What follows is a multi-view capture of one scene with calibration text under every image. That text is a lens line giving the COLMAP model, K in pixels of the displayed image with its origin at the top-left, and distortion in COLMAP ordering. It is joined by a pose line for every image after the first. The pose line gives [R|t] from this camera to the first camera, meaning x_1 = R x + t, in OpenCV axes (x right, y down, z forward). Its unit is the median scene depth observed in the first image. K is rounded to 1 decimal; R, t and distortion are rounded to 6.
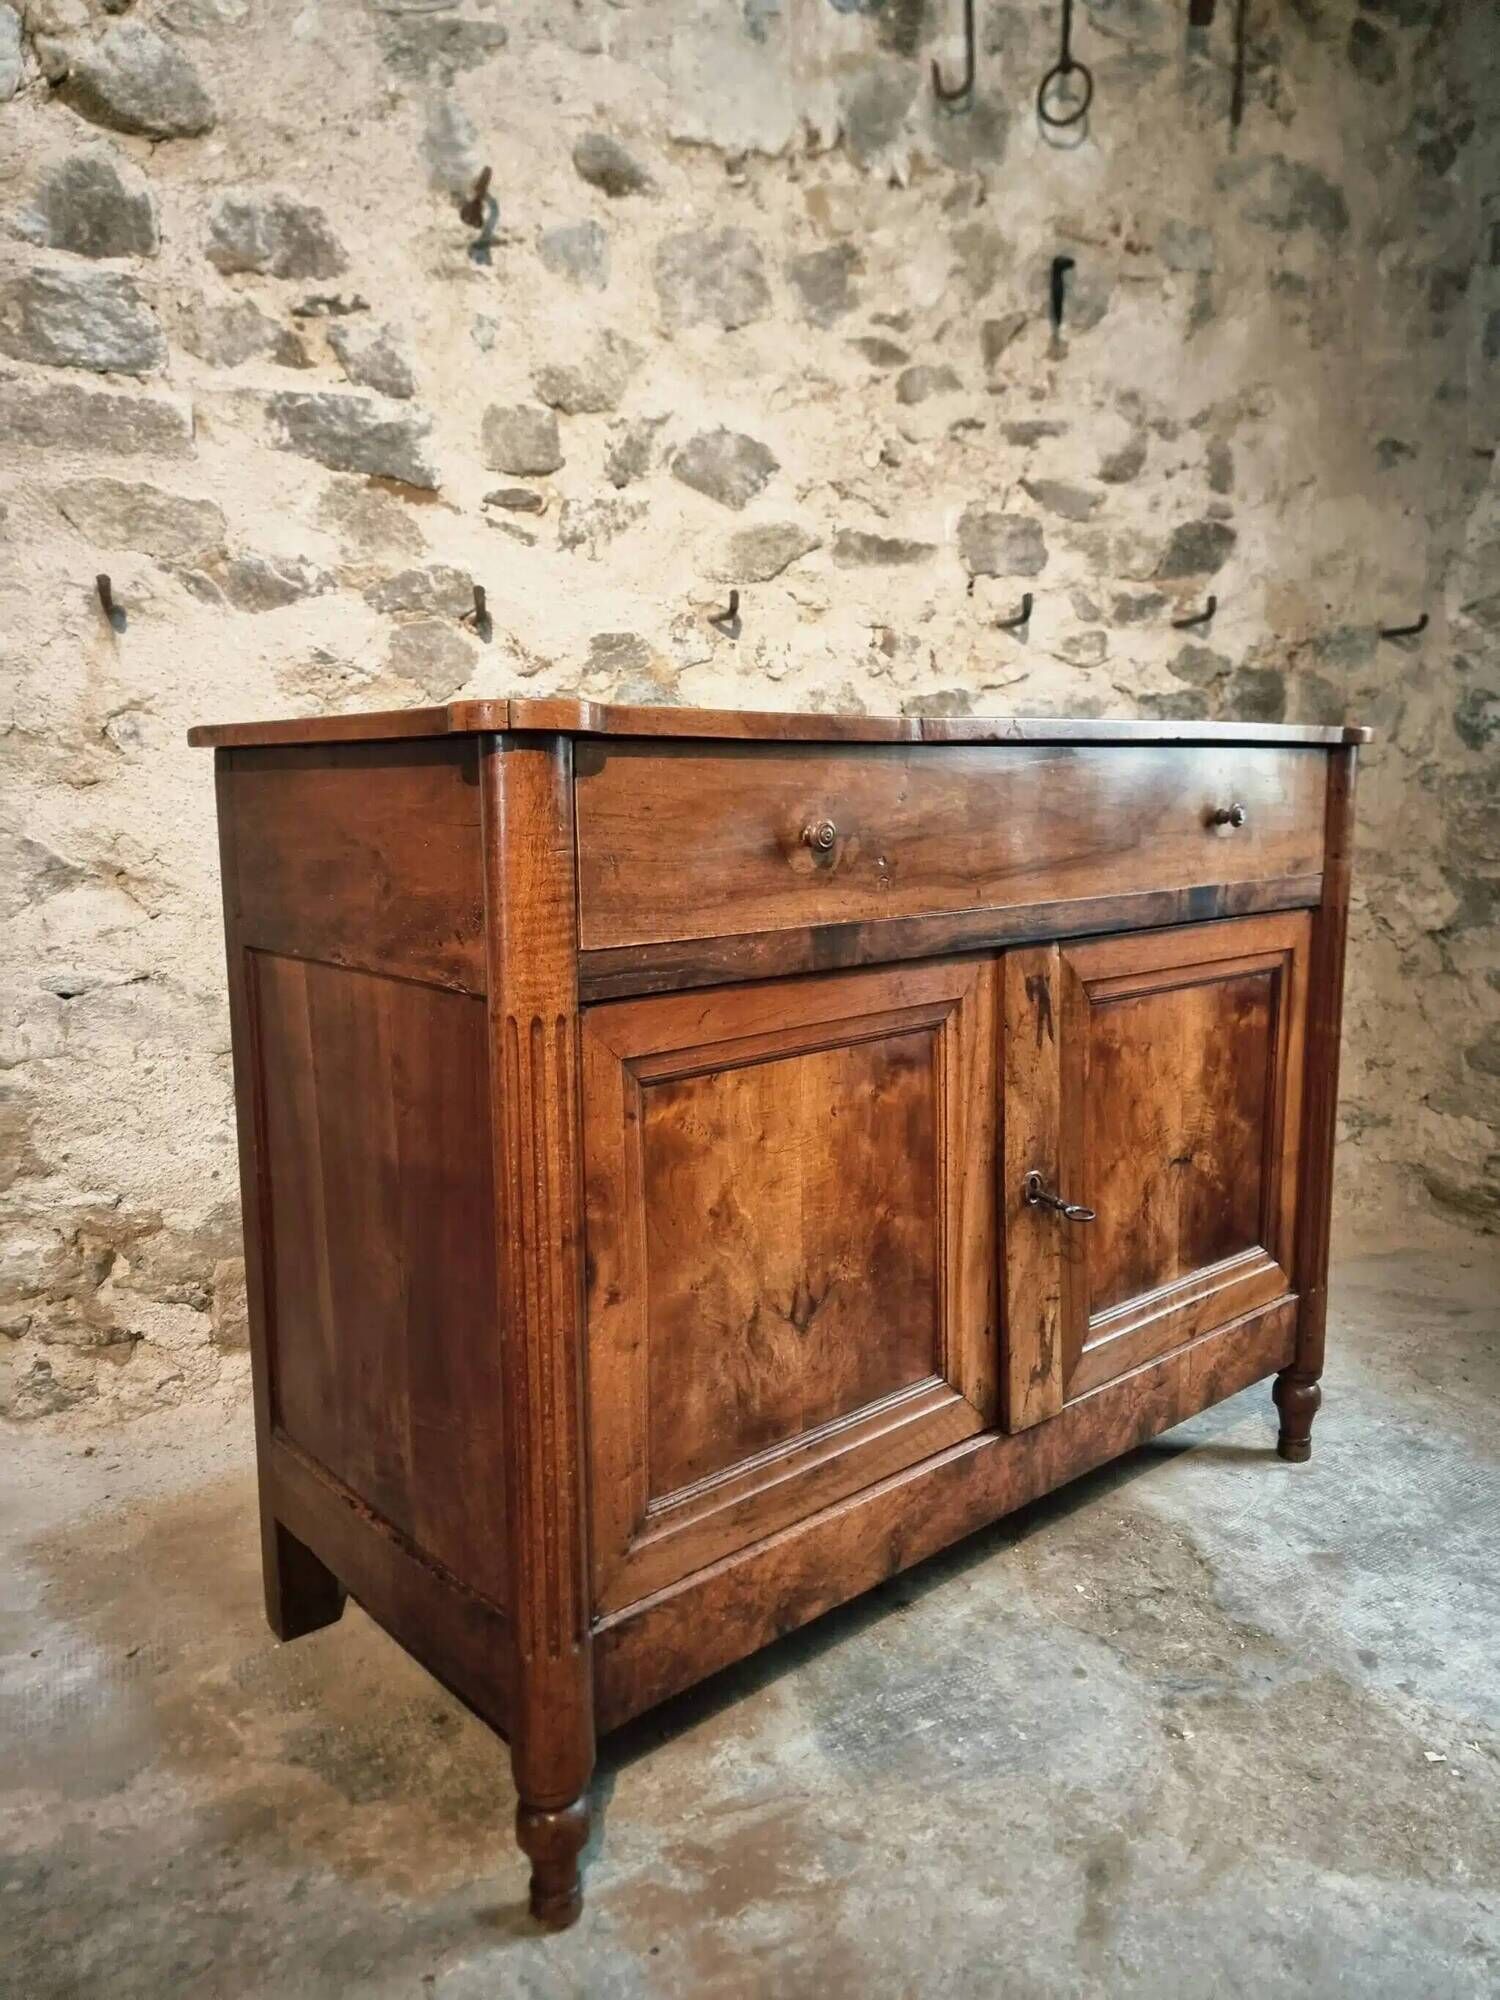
lens RADIAL K [[1393.7, 0, 709.3], [0, 1393.7, 1006.2], [0, 0, 1]] dist [0.059995, -0.052162]
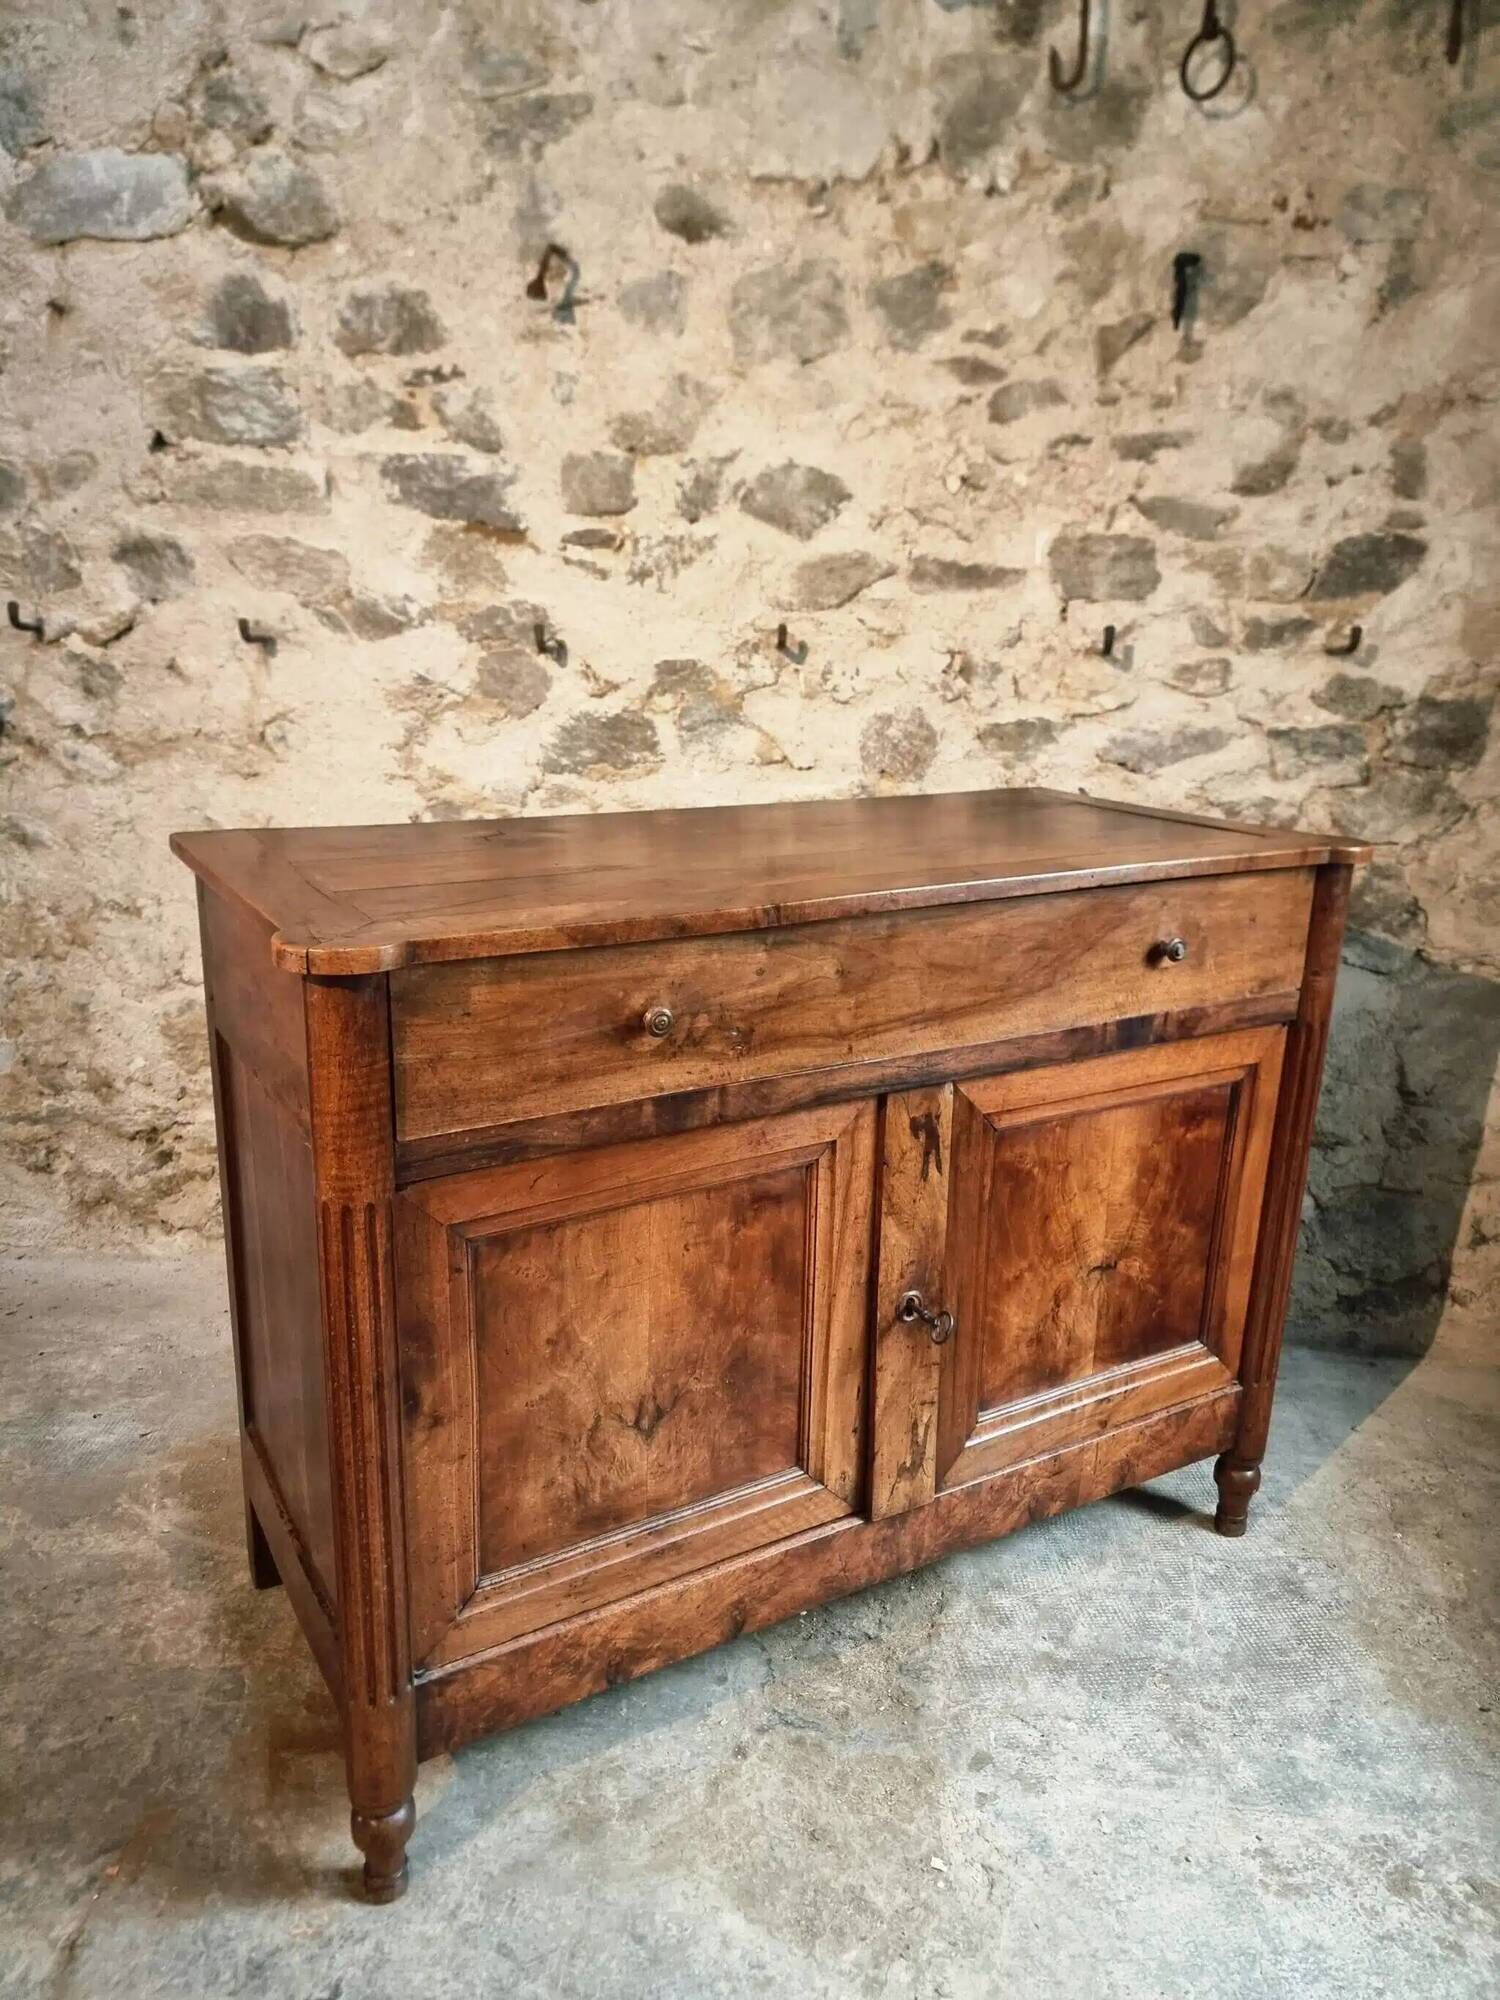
lens RADIAL K [[1393.7, 0, 722.2], [0, 1393.7, 1011.7], [0, 0, 1]] dist [0.059995, -0.052162]
pose [[0.901779, 0.154617, -0.403594, 0.475104], [-0.101383, 0.983439, 0.150227, -0.176051], [0.420138, -0.094554, 0.902521, 0.009387]]
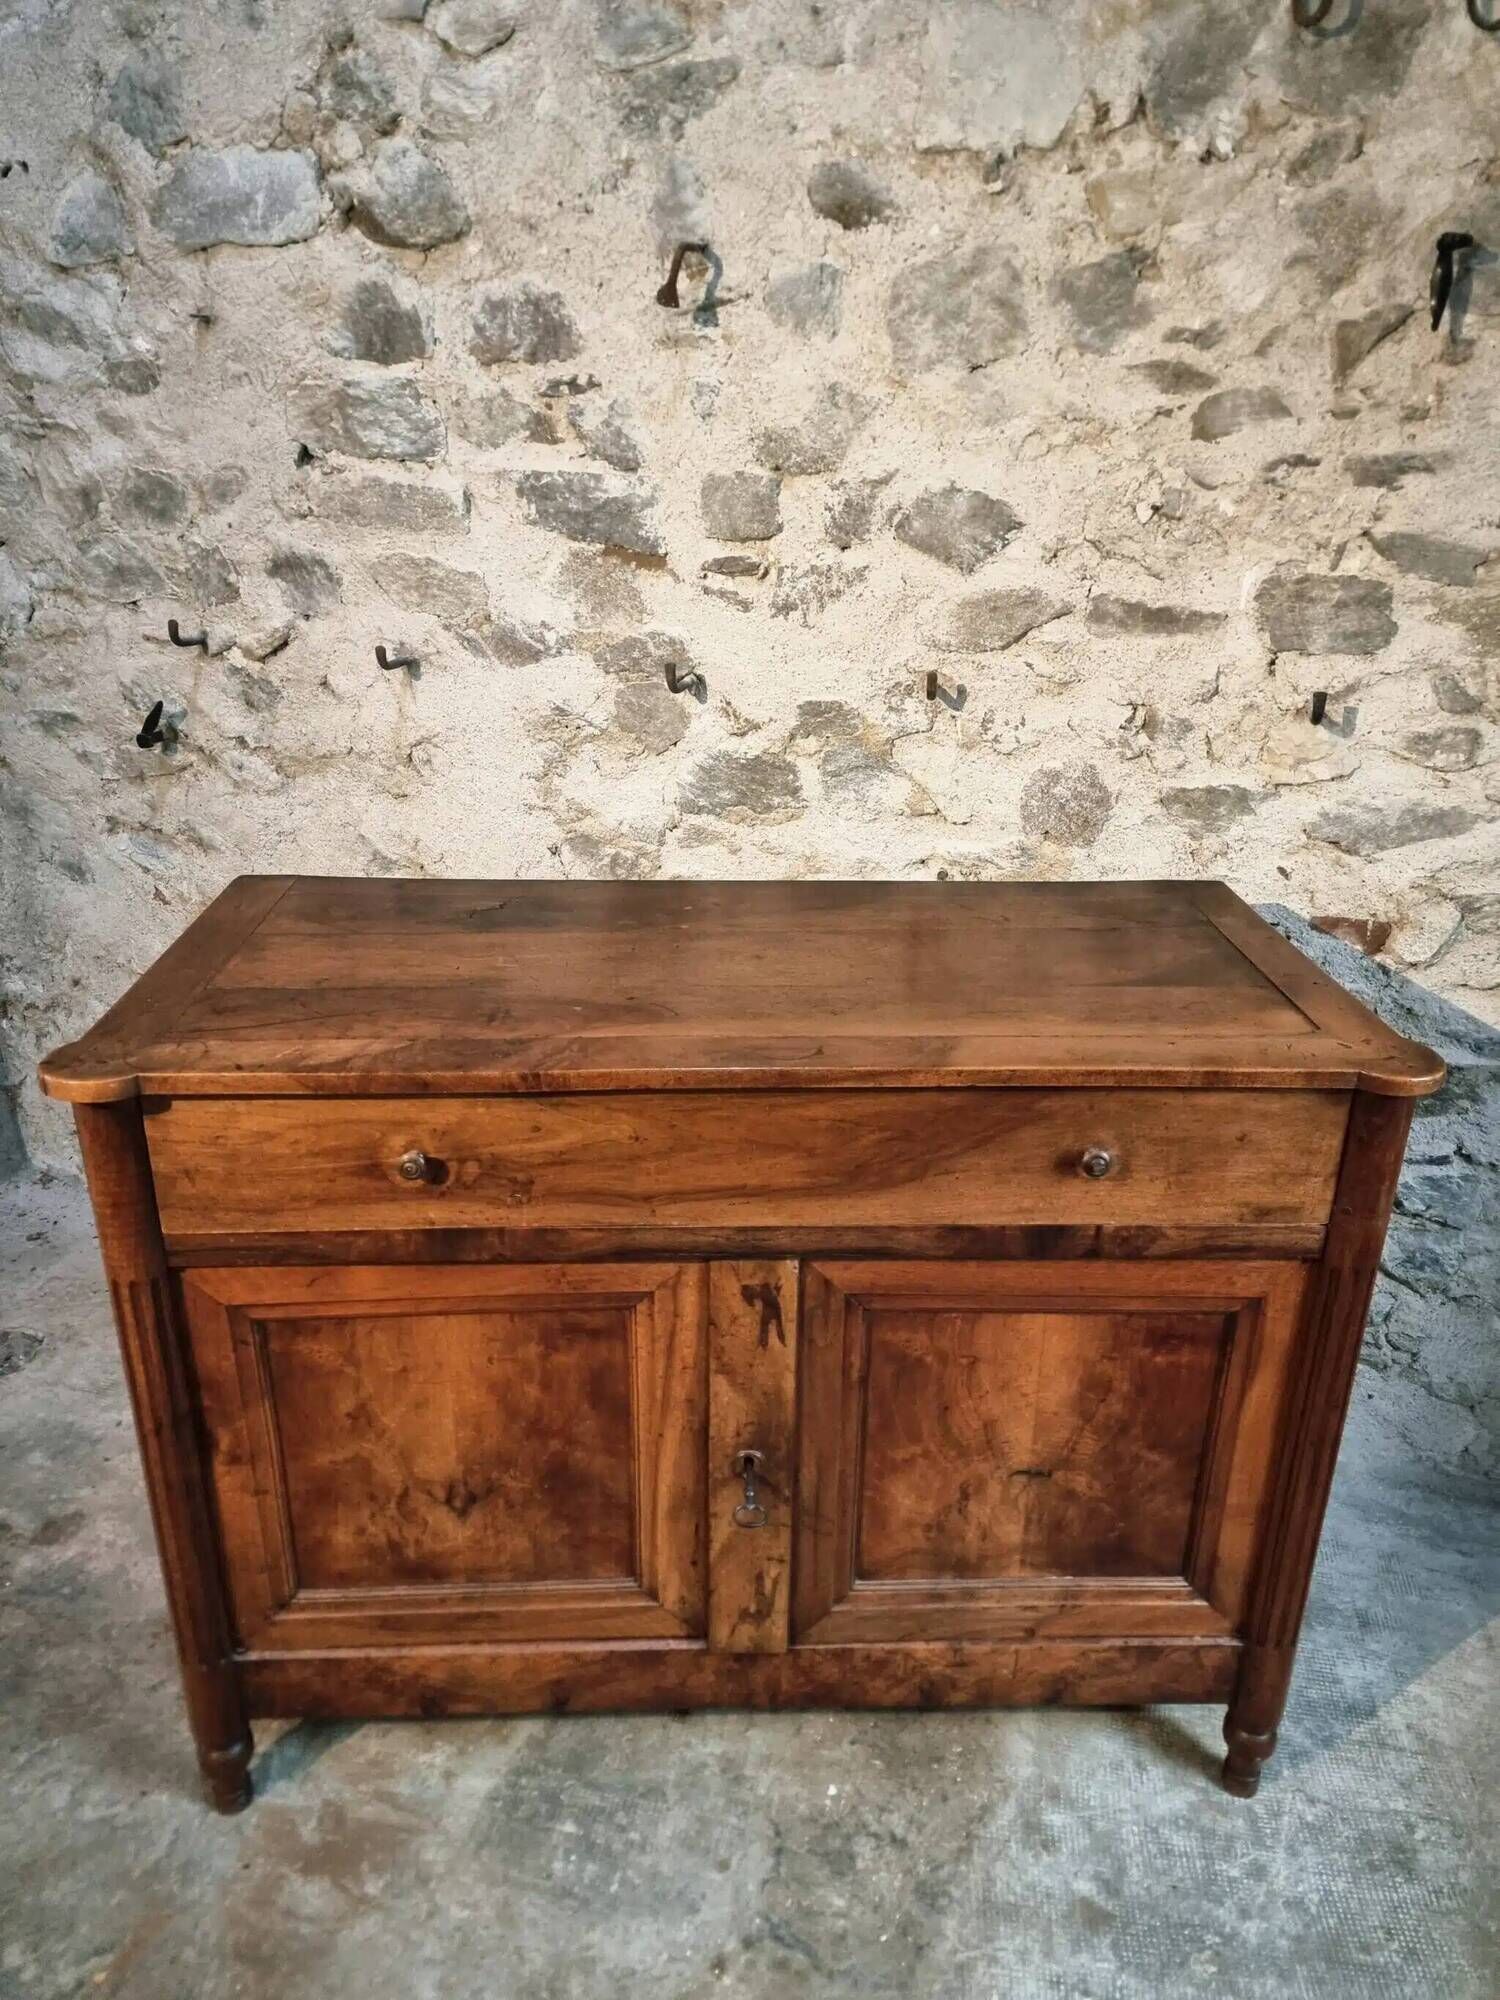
lens RADIAL K [[1393.7, 0, 755.3], [0, 1393.7, 1003.1], [0, 0, 1]] dist [0.059995, -0.052162]
pose [[0.784636, 0.262148, -0.561804, 0.536181], [-0.119444, 0.953145, 0.277936, -0.354554], [0.608341, -0.150974, 0.779184, 0.188837]]
